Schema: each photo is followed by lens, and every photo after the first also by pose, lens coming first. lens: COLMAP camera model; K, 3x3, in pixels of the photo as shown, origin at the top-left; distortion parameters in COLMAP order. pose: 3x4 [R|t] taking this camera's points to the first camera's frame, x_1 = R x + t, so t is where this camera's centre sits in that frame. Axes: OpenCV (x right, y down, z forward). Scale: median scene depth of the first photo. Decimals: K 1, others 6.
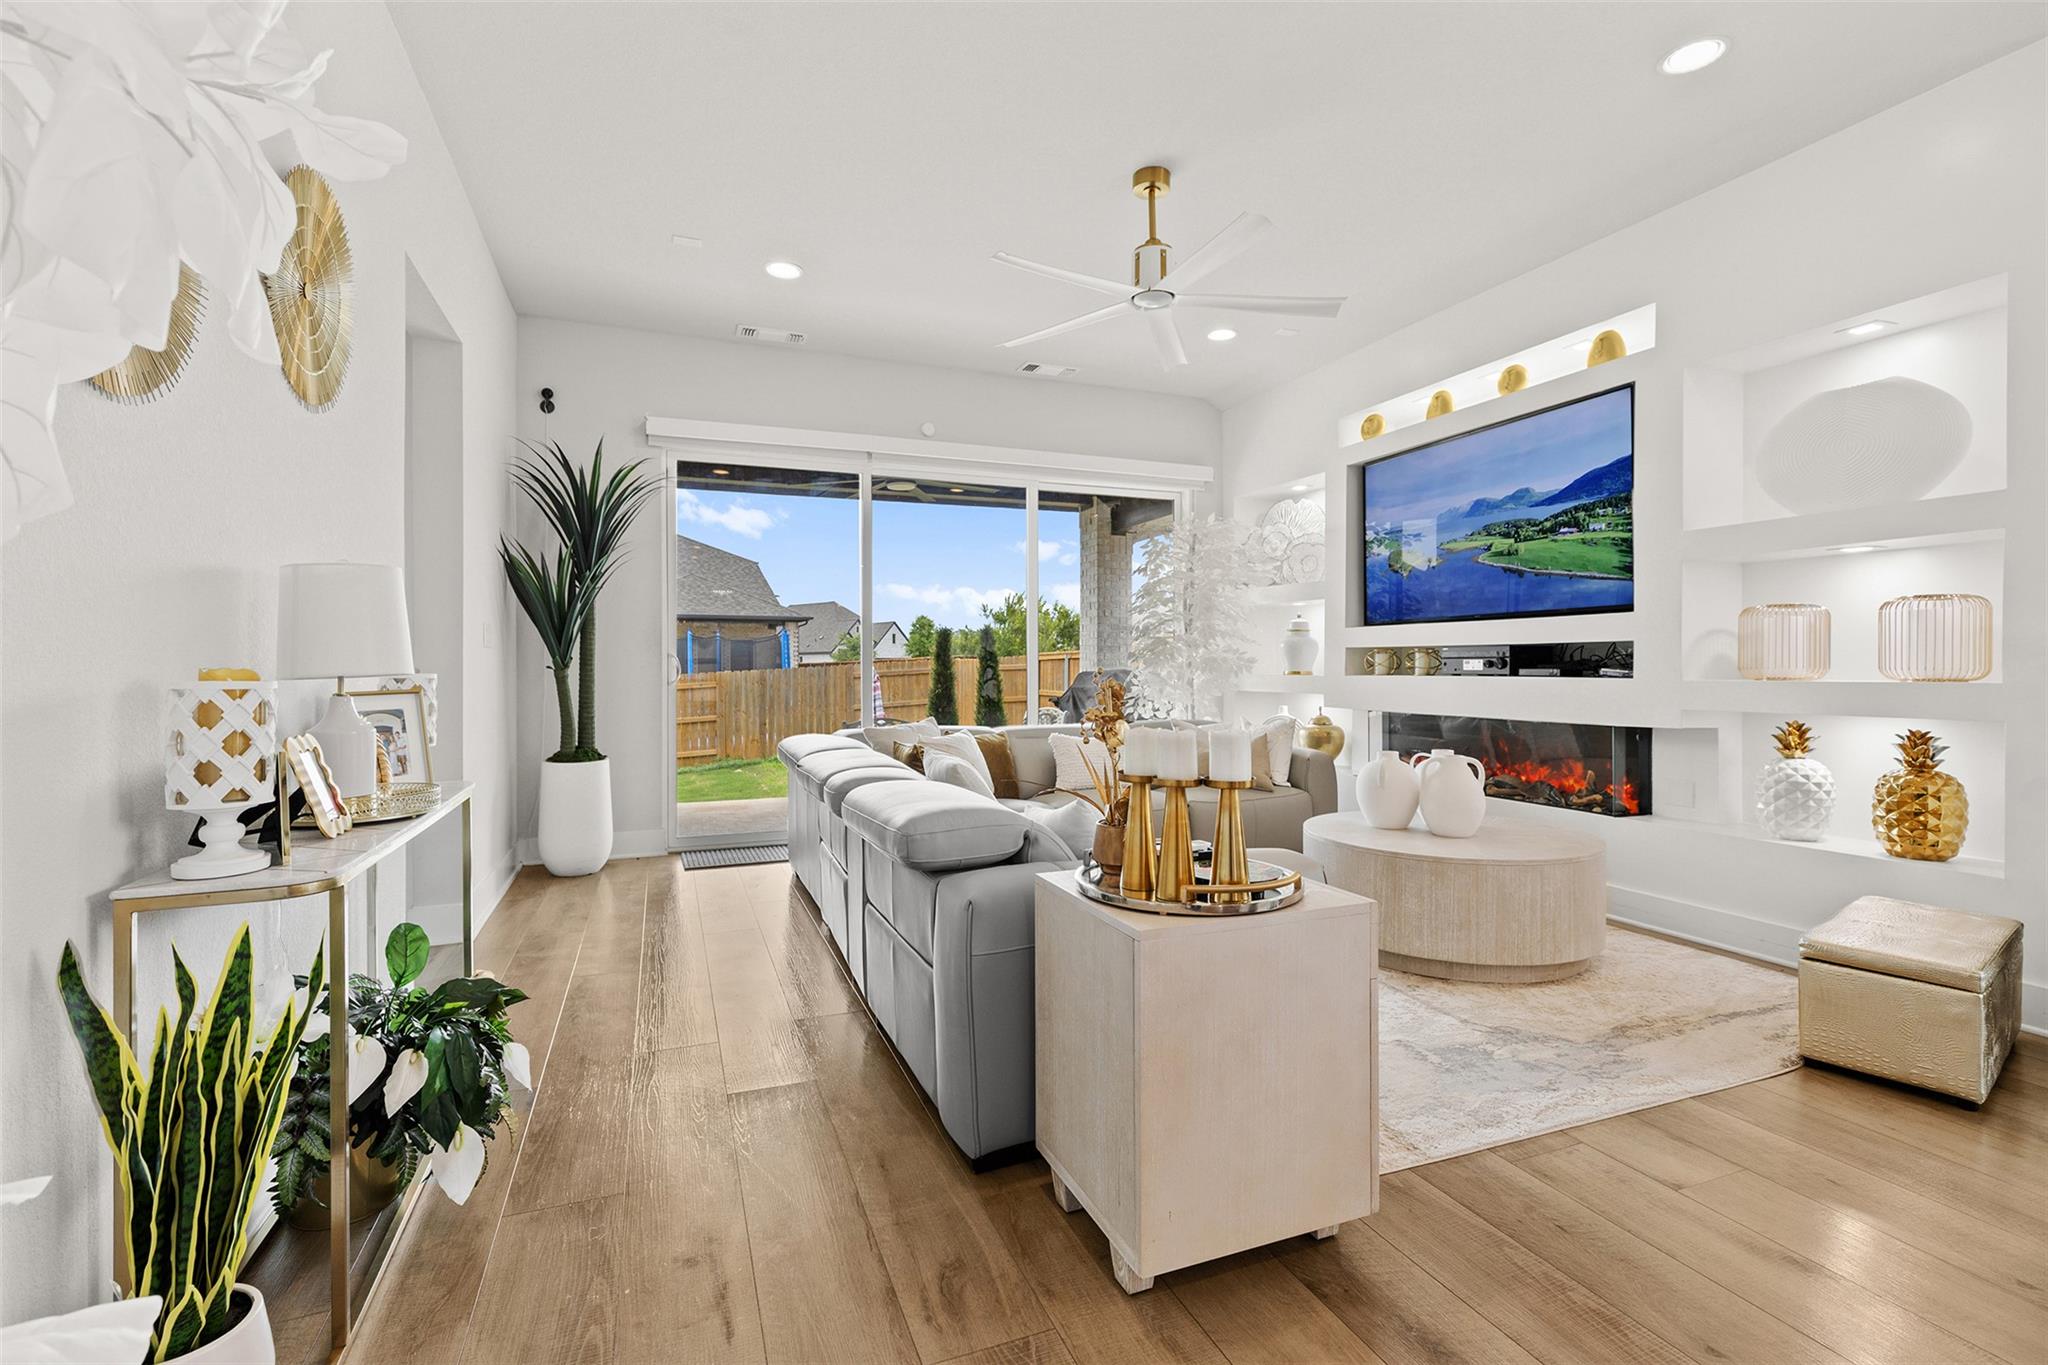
lens RADIAL K [[924.6, 0, 1017.4], [0, 924.6, 670.8], [0, 0, 1]] dist [0.004370, 0.000029]
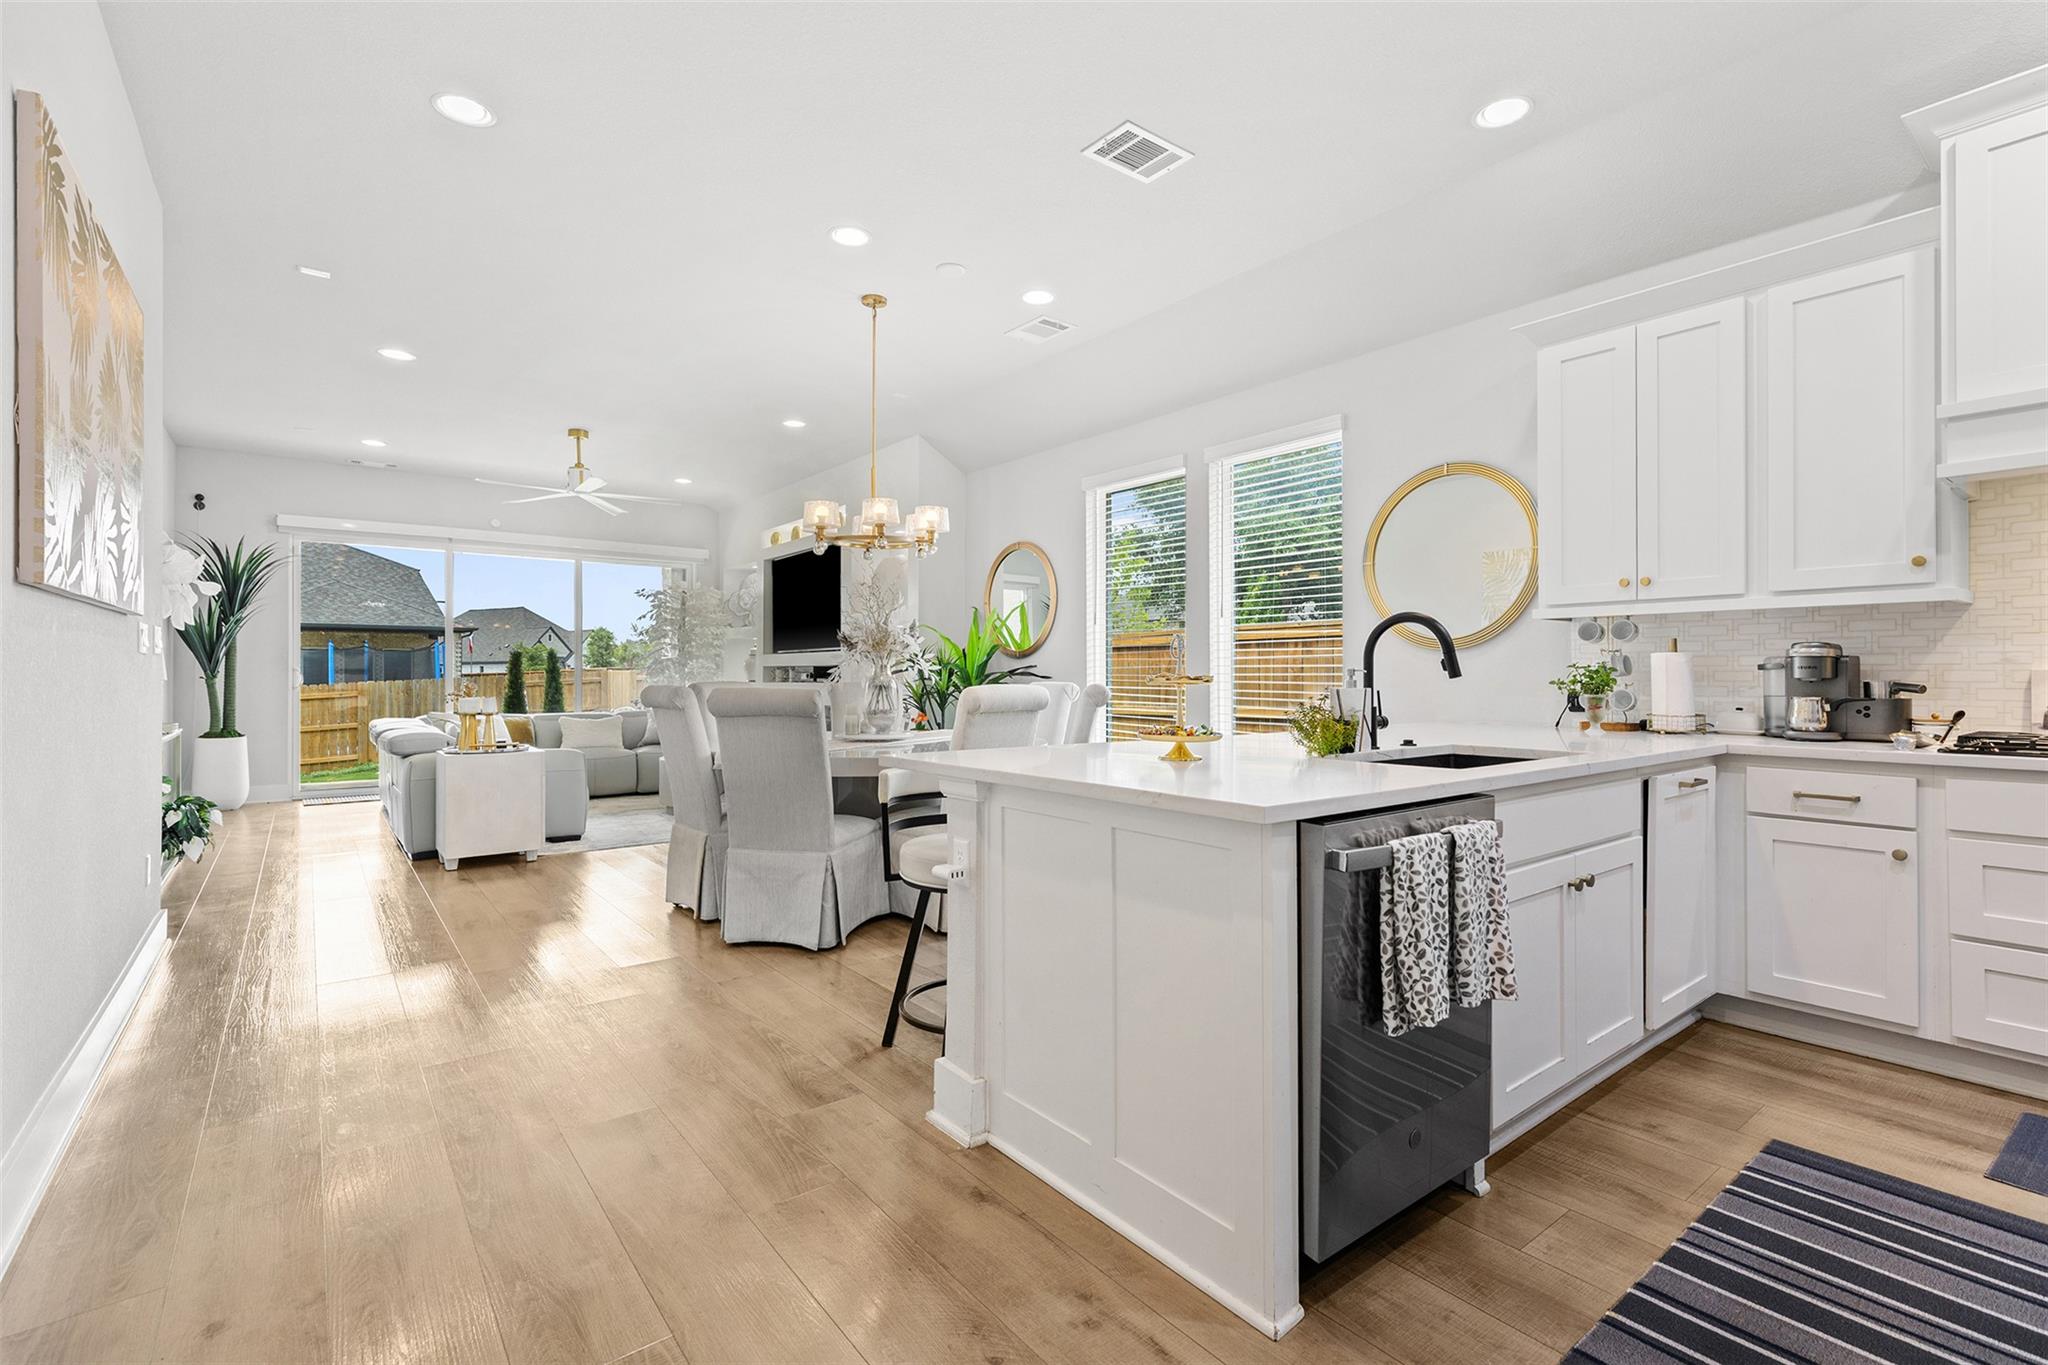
lens RADIAL K [[924.6, 0, 1022.2], [0, 924.6, 671.5], [0, 0, 1]] dist [0.004370, 0.000029]
pose [[0.957805, 0.001599, 0.287413, 0.364482], [0.001414, 0.999946, -0.010277, 0.003831], [-0.287414, 0.010250, 0.957752, -0.881751]]
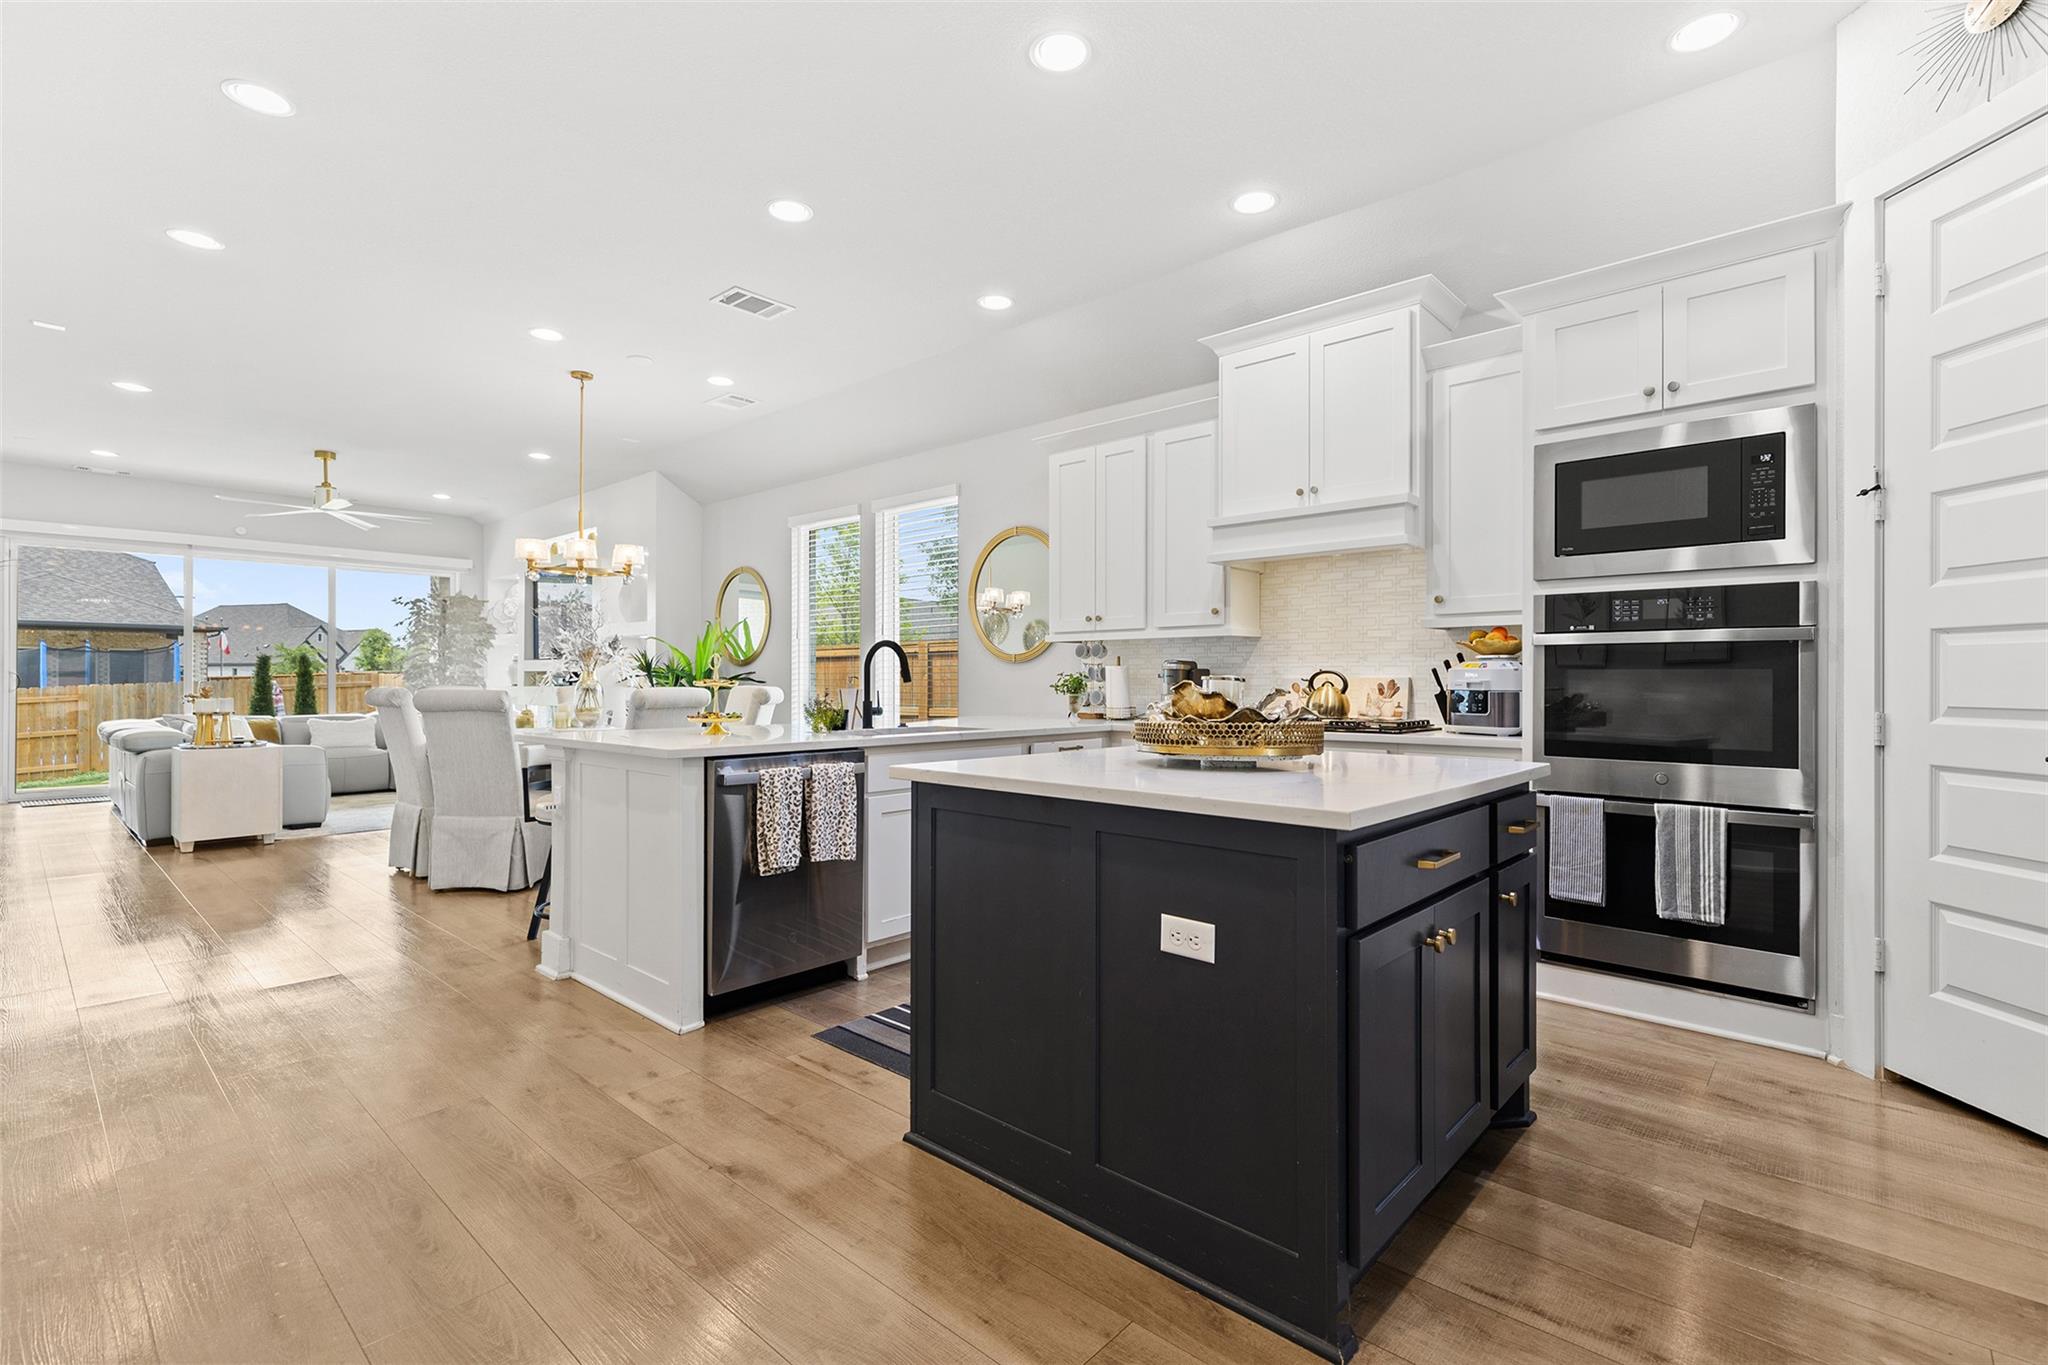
lens RADIAL K [[924.6, 0, 1023.8], [0, 924.6, 676.9], [0, 0, 1]] dist [0.004370, 0.000029]
pose [[0.892828, 0.004460, 0.450376, 0.466368], [0.000026, 0.999950, -0.009955, 0.005772], [-0.450398, 0.008900, 0.892783, -1.229282]]
